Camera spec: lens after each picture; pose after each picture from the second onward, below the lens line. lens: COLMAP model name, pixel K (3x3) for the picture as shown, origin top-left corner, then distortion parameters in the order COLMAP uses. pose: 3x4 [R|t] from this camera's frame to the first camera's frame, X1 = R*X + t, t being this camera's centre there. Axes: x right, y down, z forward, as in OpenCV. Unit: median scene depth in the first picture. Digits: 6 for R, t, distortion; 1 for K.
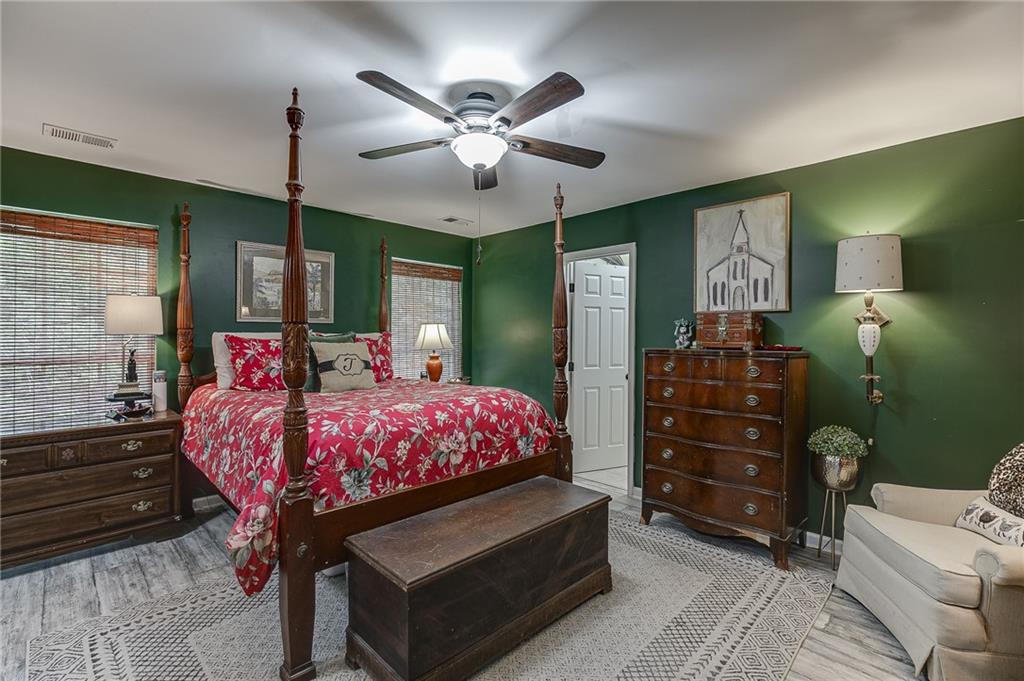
lens RADIAL K [[461.5, 0, 515.7], [0, 461.5, 338.2], [0, 0, 1]] dist [-0.002718, -0.000232]
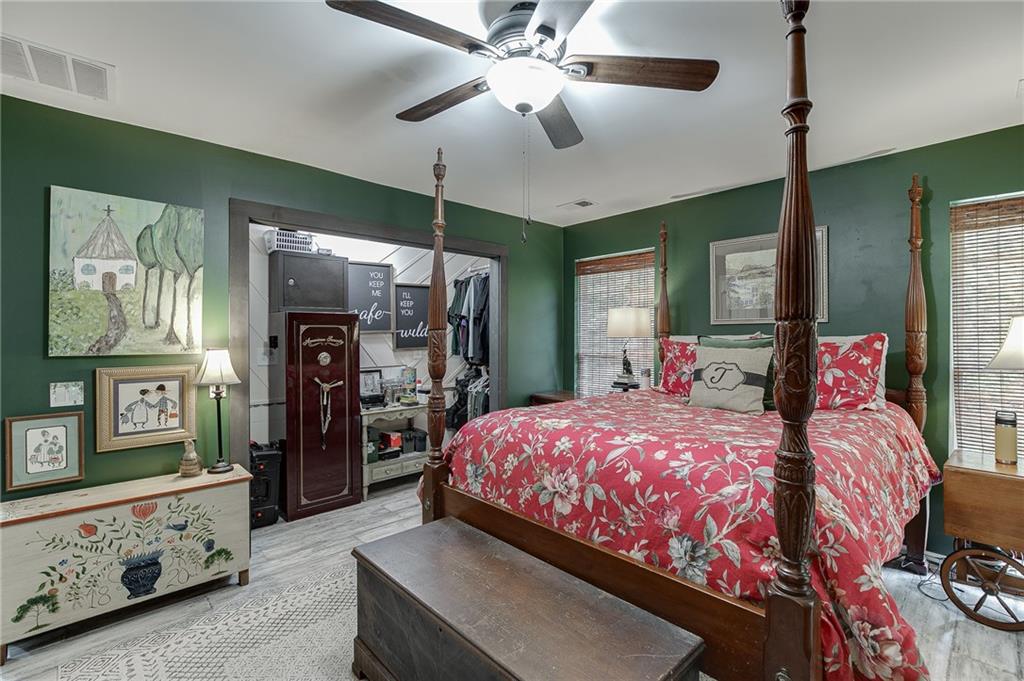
lens RADIAL K [[461.5, 0, 515.9], [0, 461.5, 338.0], [0, 0, 1]] dist [-0.002718, -0.000232]
pose [[-0.033321, -0.000998, -0.999444, 0.590276], [-0.005520, 0.999984, -0.000815, -0.006176], [0.999429, 0.005490, -0.033326, 0.917931]]
